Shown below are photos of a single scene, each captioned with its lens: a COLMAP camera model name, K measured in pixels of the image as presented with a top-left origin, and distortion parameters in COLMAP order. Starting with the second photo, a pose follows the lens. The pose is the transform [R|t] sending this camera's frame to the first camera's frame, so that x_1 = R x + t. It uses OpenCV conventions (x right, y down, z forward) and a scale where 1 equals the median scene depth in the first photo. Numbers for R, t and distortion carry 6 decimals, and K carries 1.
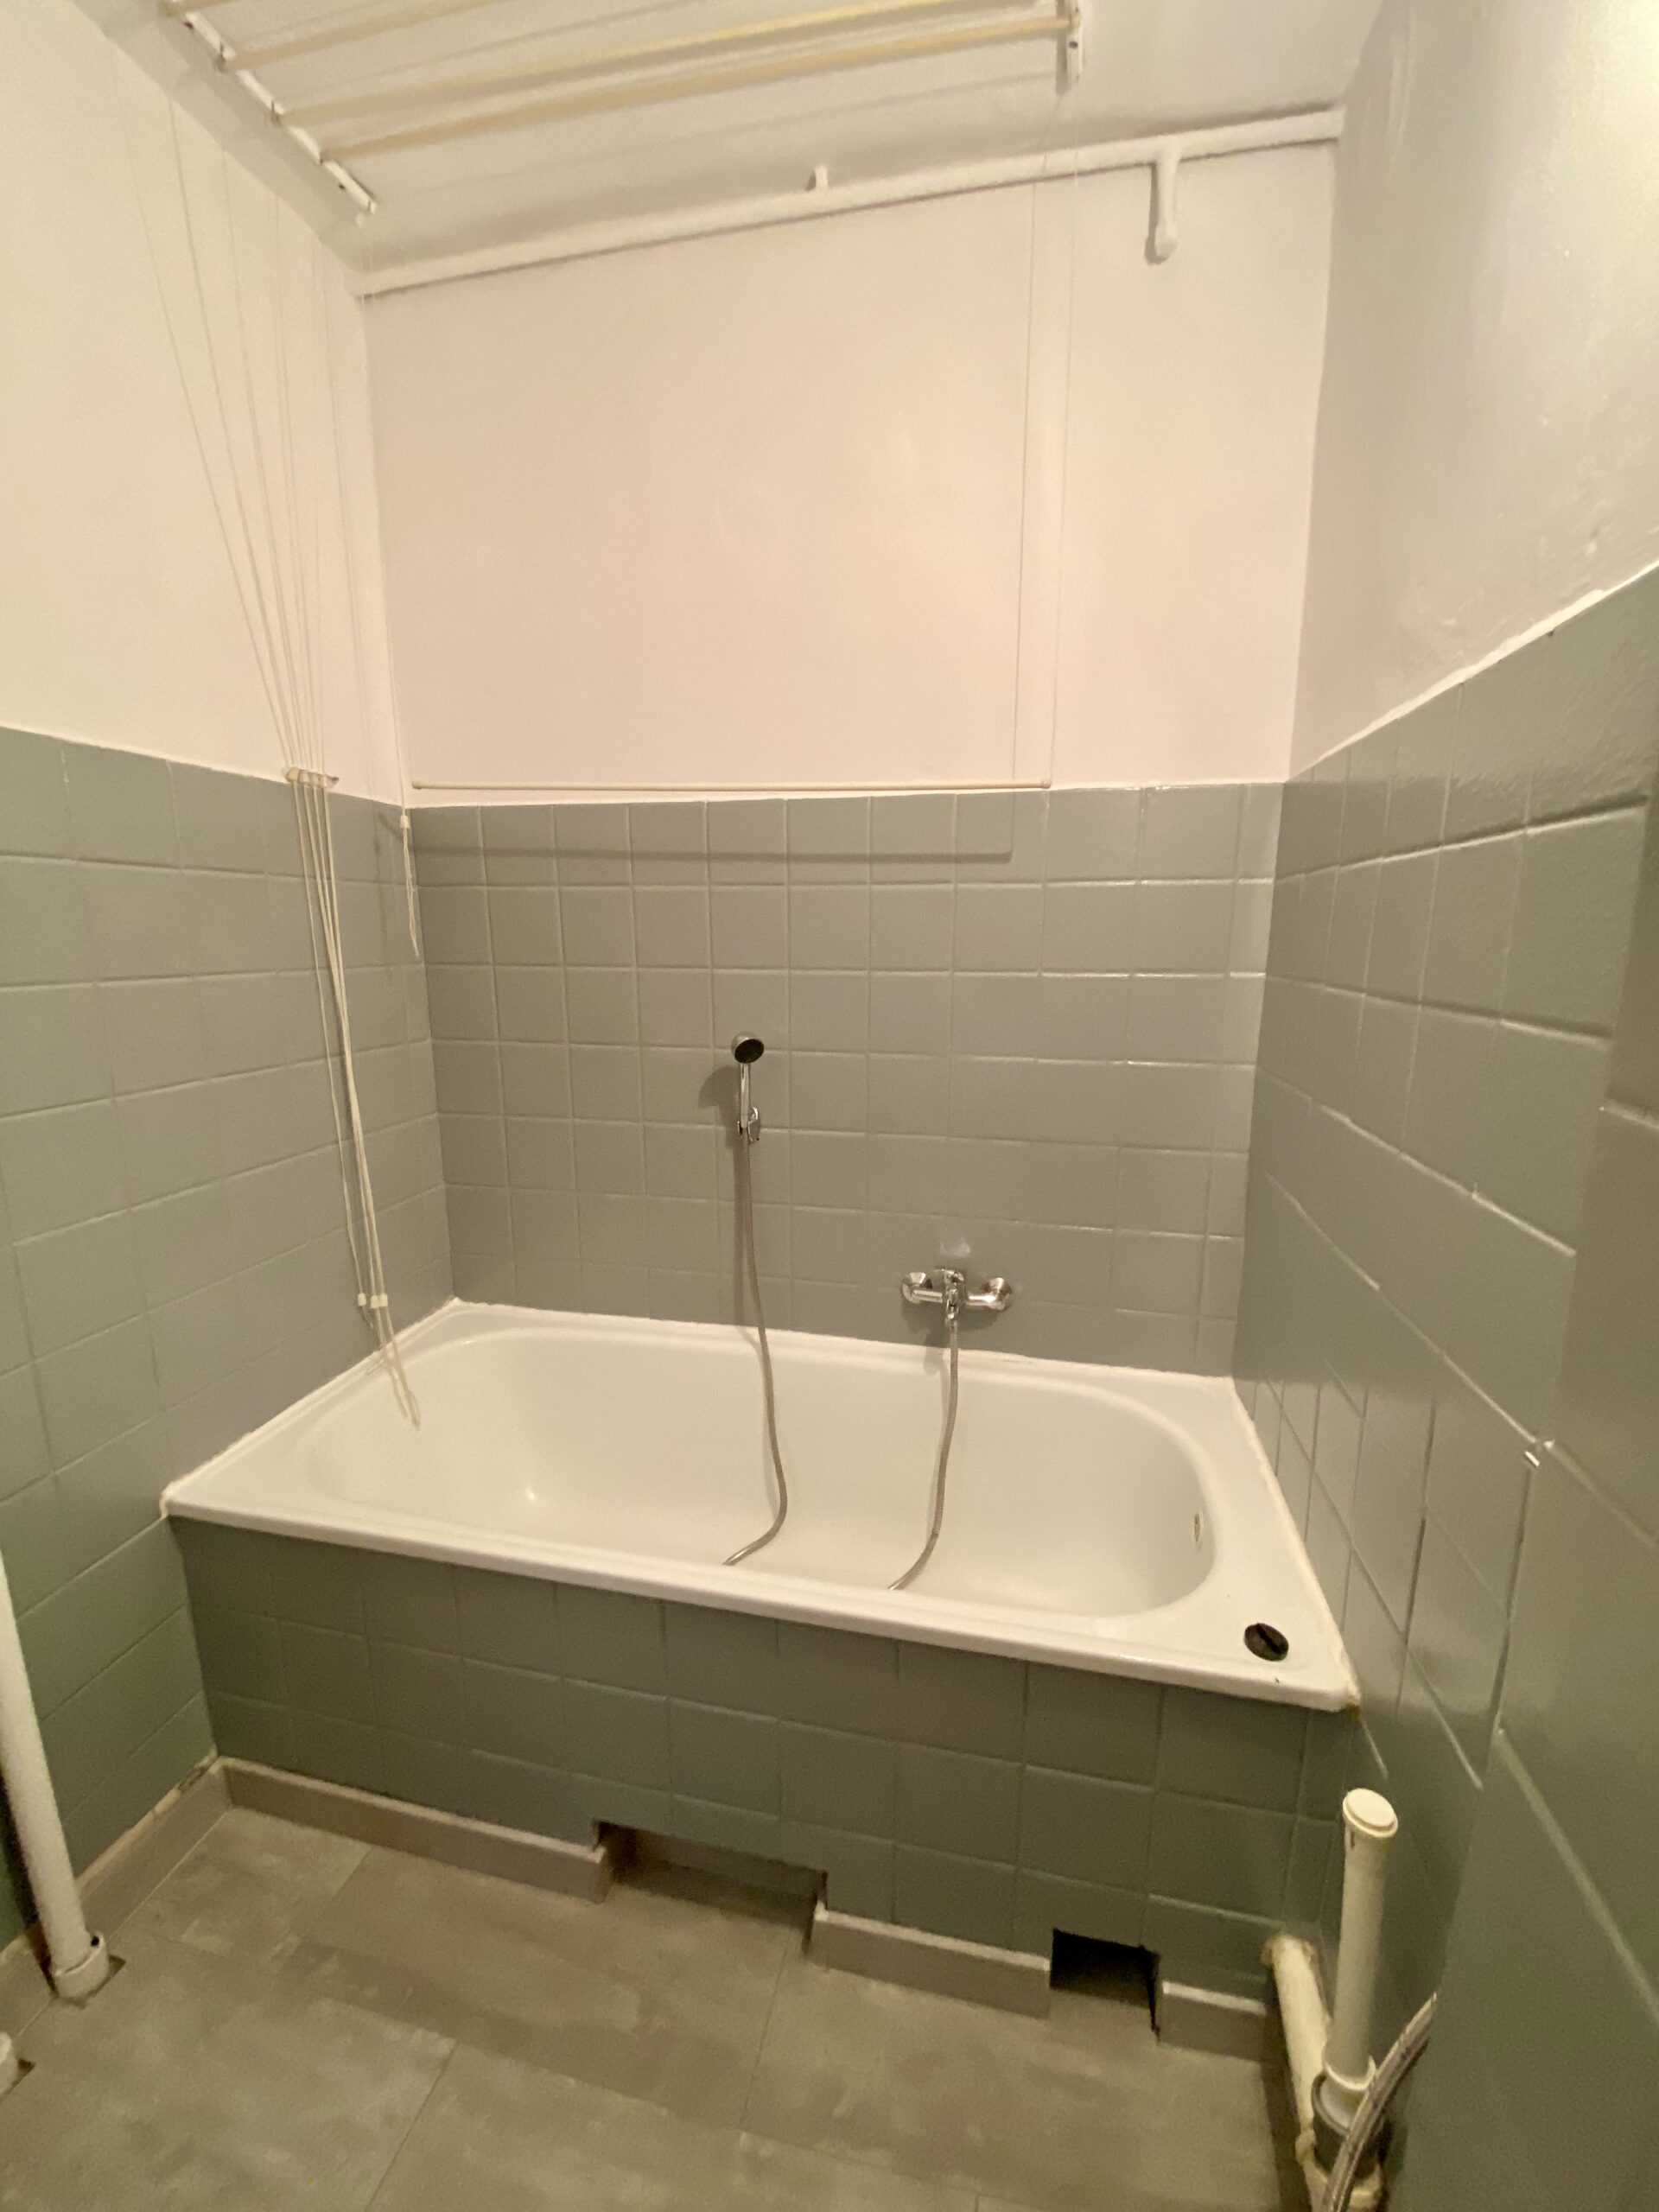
lens RADIAL K [[906.5, 0, 833.9], [0, 906.5, 1109.8], [0, 0, 1]] dist [0.012223, -0.013542]
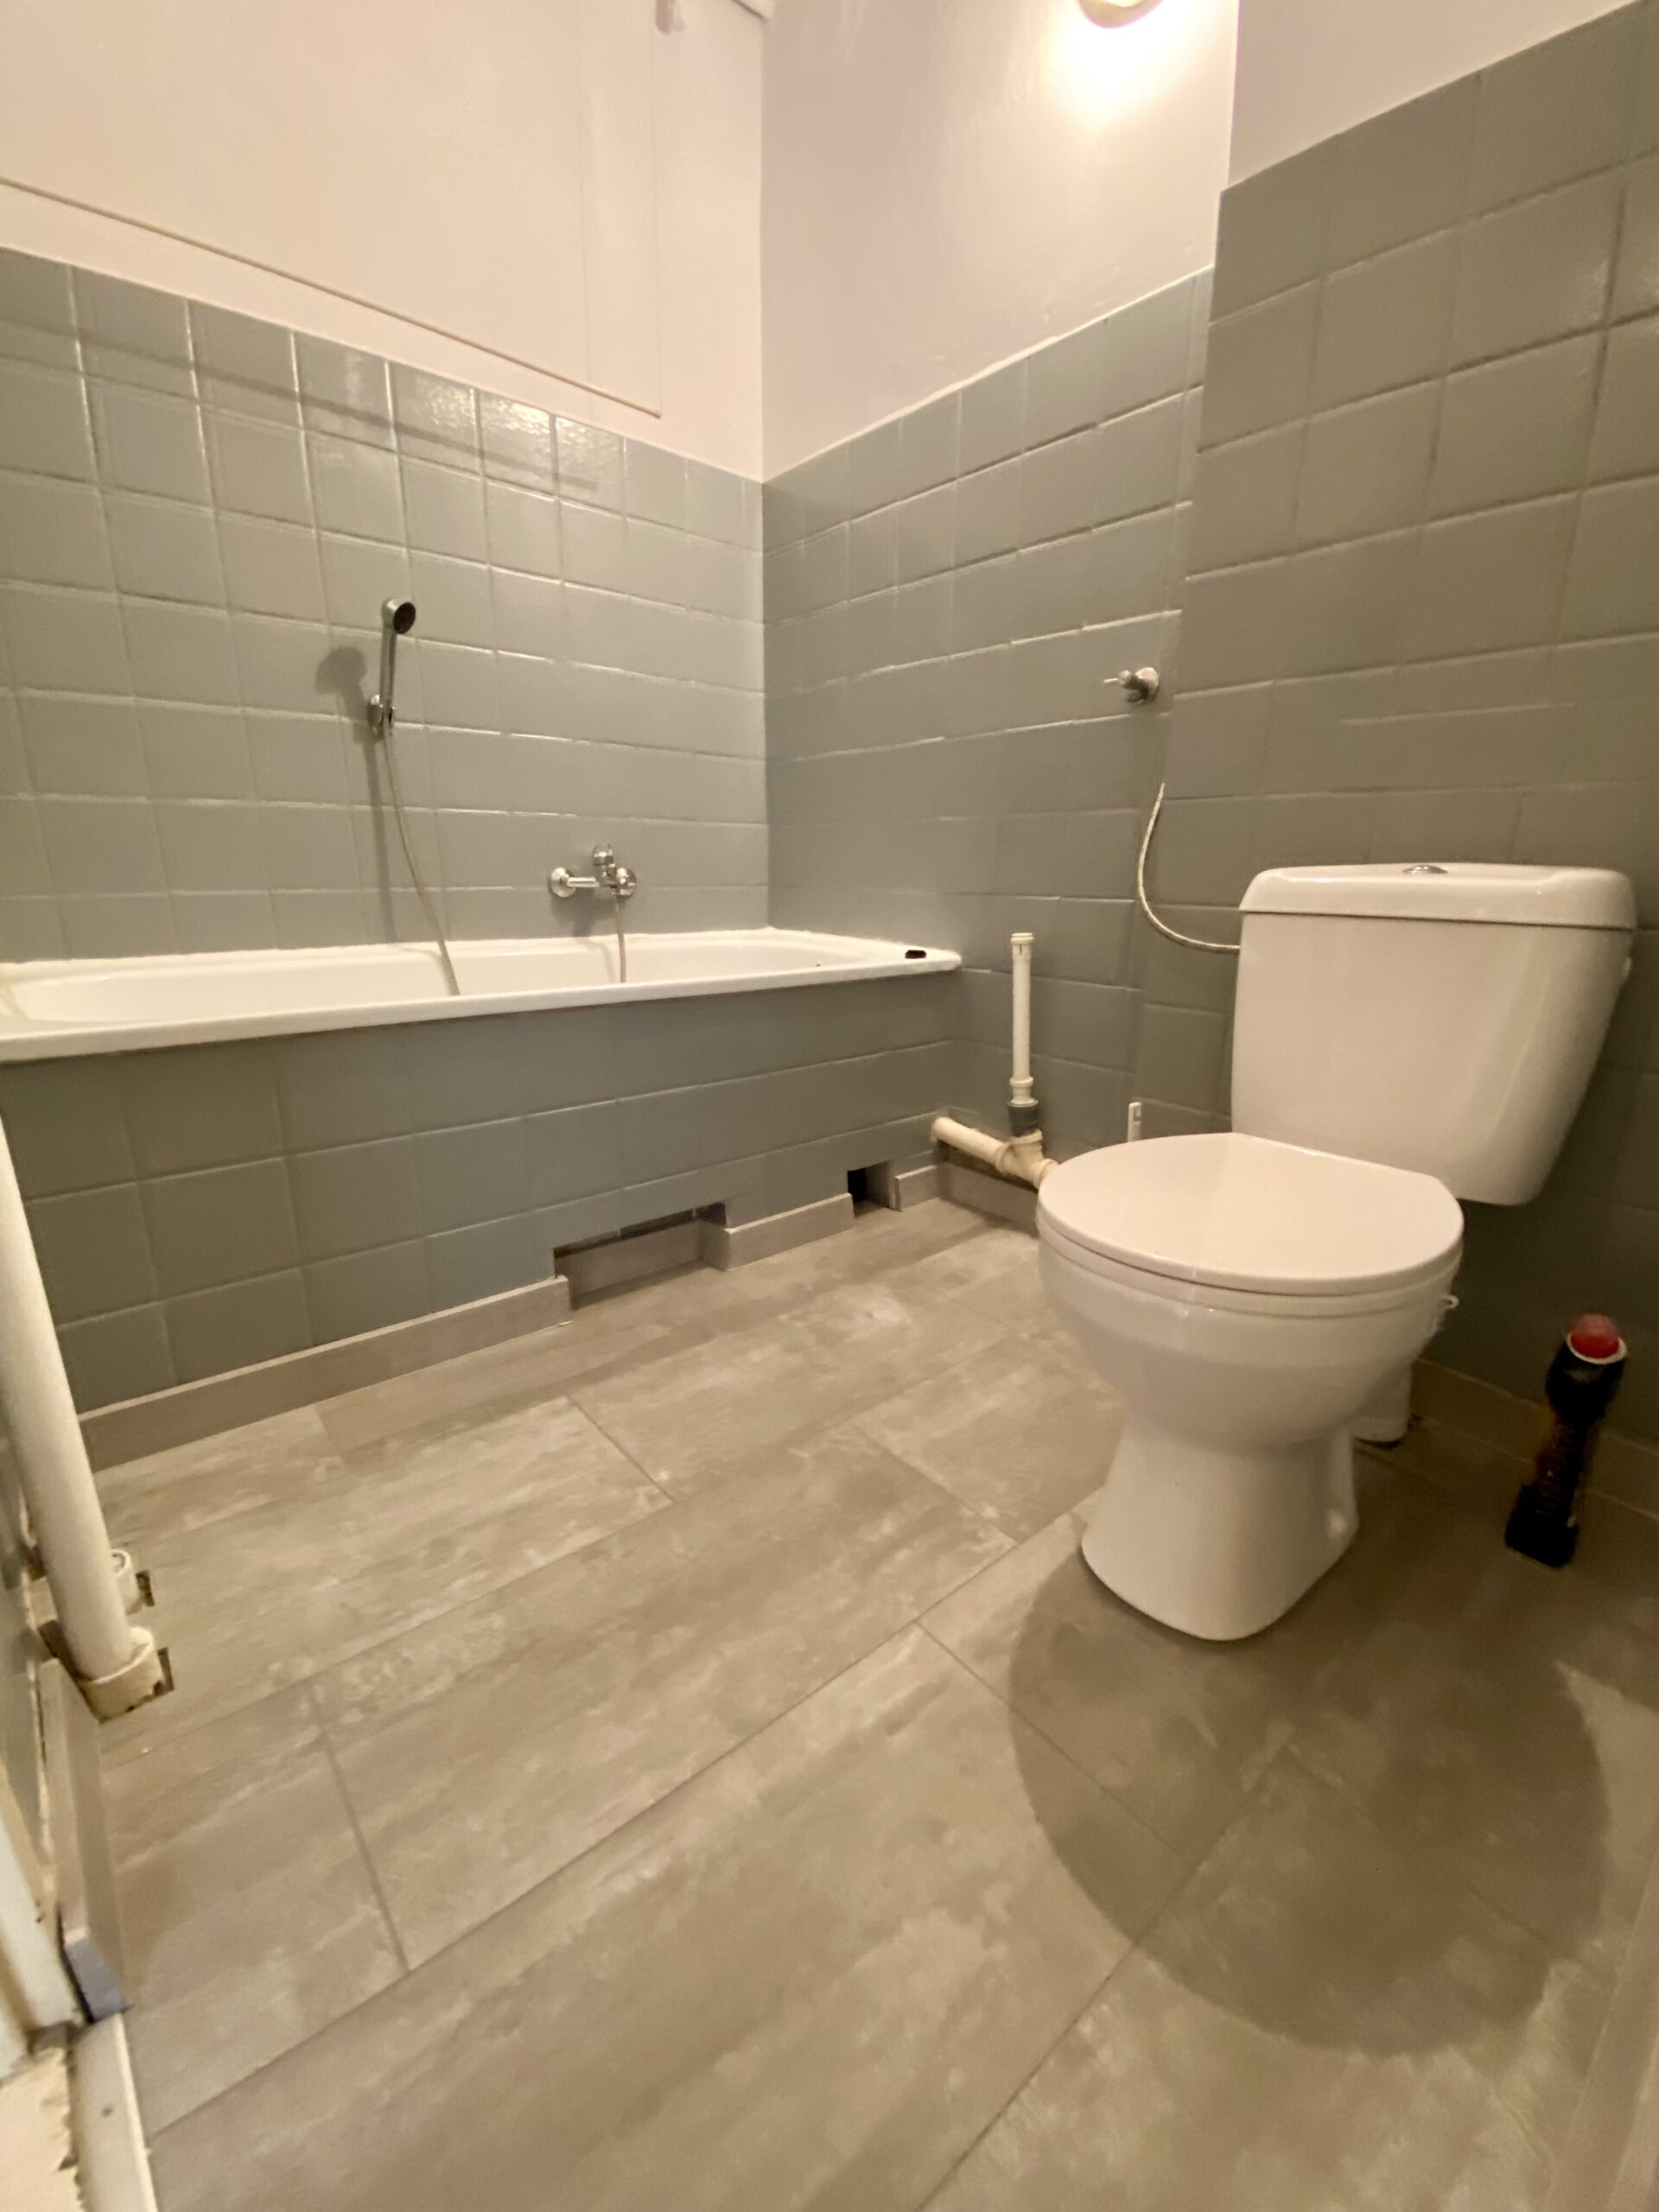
lens RADIAL K [[906.5, 0, 838.9], [0, 906.5, 1118.7], [0, 0, 1]] dist [0.012223, -0.013542]
pose [[0.591784, -0.213127, 0.777412, -0.960193], [0.146319, 0.976795, 0.156406, 0.526315], [-0.792706, 0.021192, 0.609236, 0.020808]]
